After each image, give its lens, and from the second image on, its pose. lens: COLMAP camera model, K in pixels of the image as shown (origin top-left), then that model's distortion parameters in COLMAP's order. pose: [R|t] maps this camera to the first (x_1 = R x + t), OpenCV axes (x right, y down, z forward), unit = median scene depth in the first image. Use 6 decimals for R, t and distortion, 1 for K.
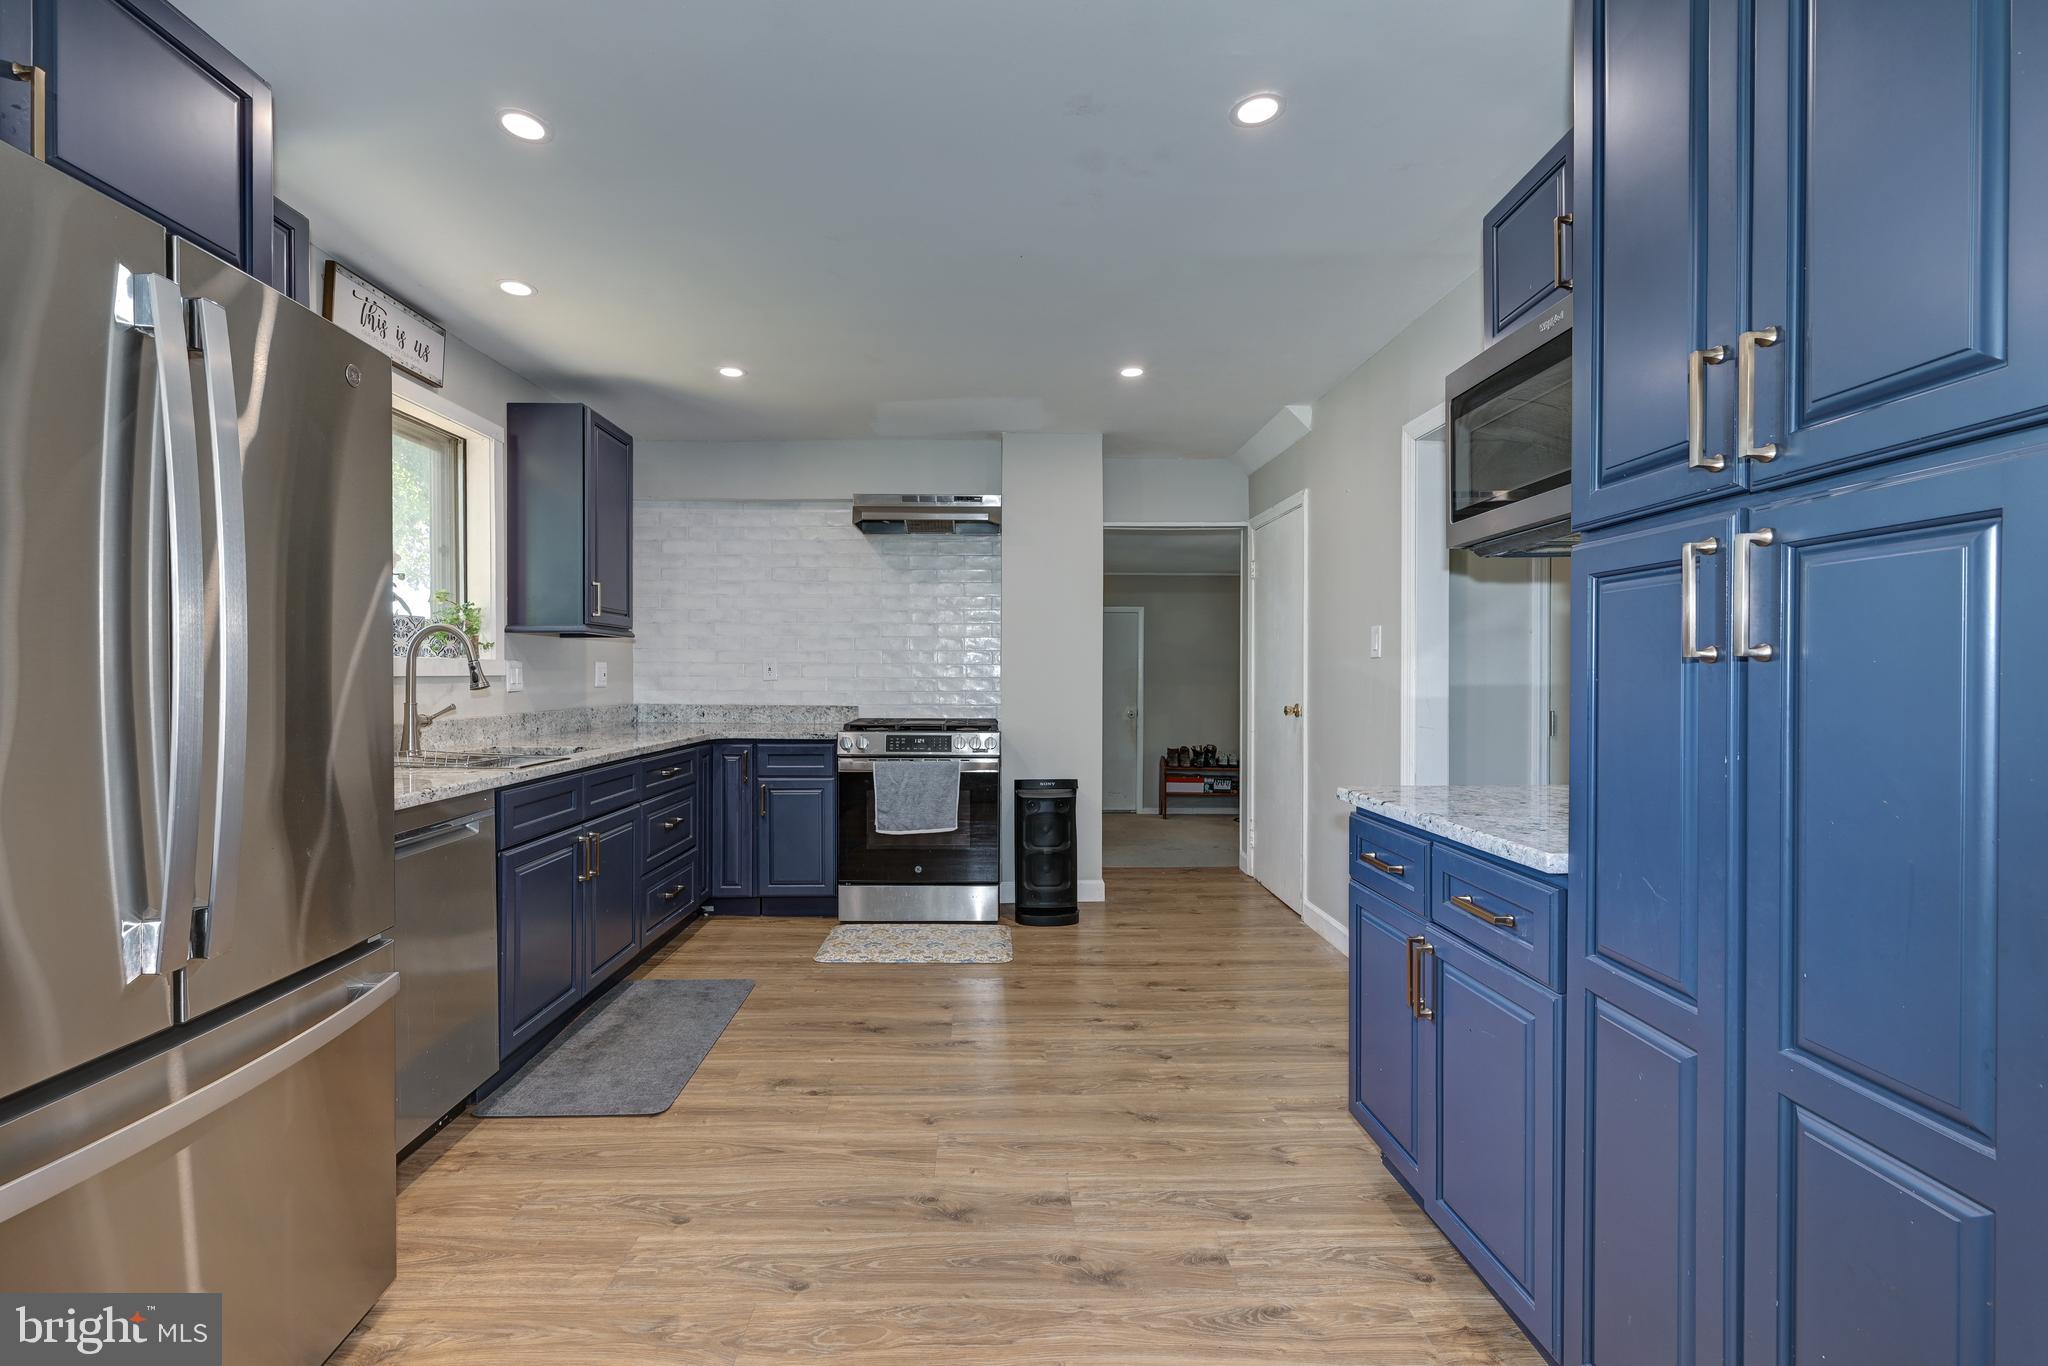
lens RADIAL K [[838.6, 0, 1006.3], [0, 838.6, 686.2], [0, 0, 1]] dist [0.003266, -0.001276]
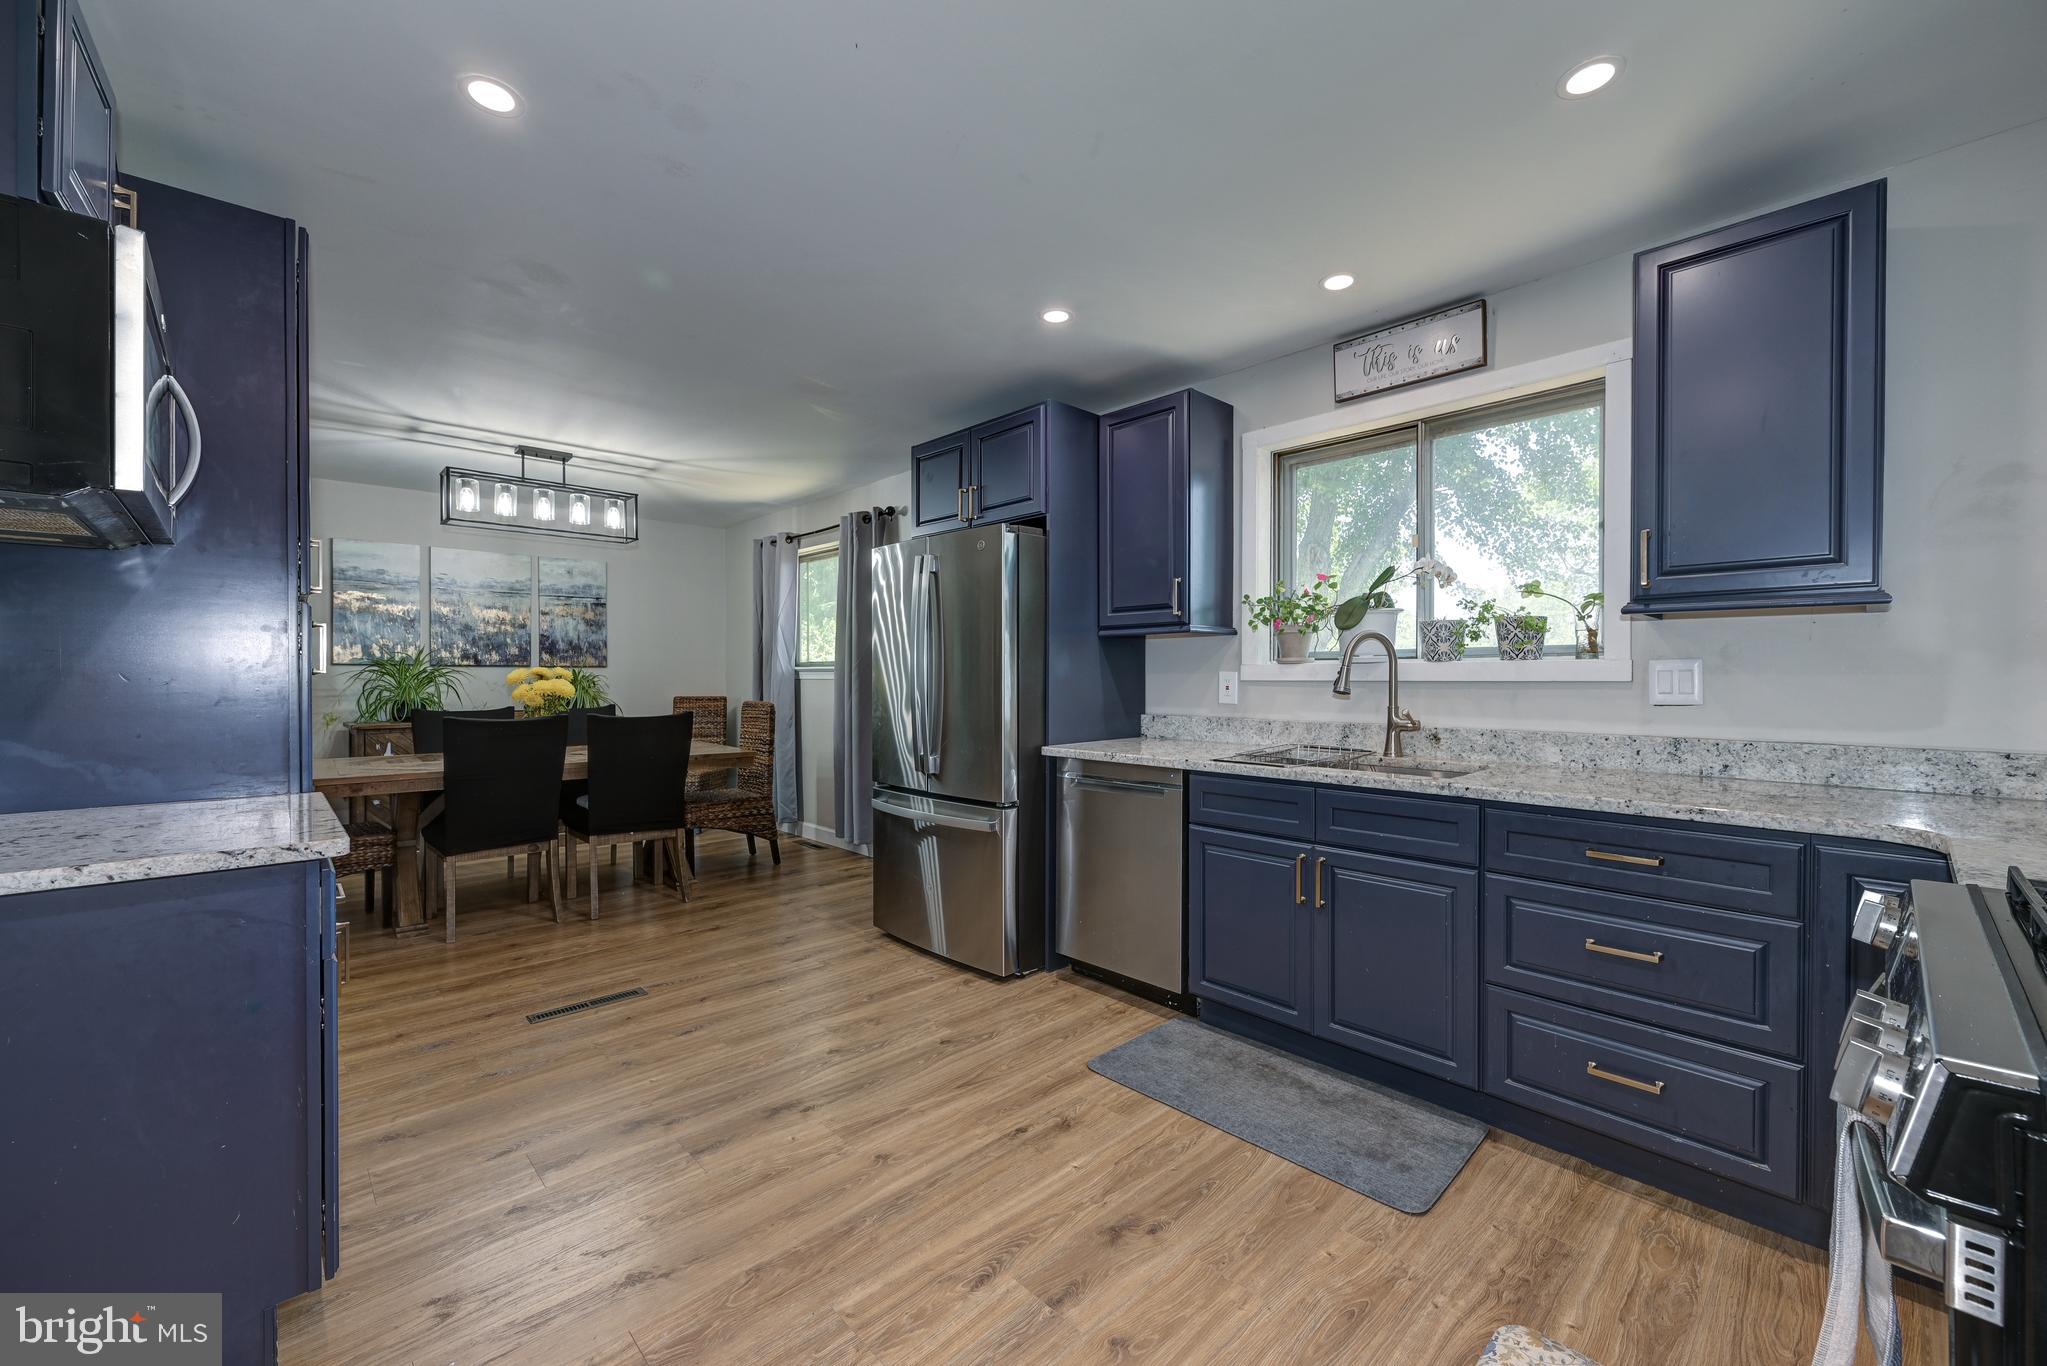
lens RADIAL K [[838.2, 0, 1018.9], [0, 838.2, 682.2], [0, 0, 1]] dist [0.003266, -0.001276]
pose [[-0.752546, 0.004919, -0.658521, 0.229127], [-0.008530, 0.999815, 0.017216, -0.016834], [0.658484, 0.018574, -0.752366, 1.011142]]
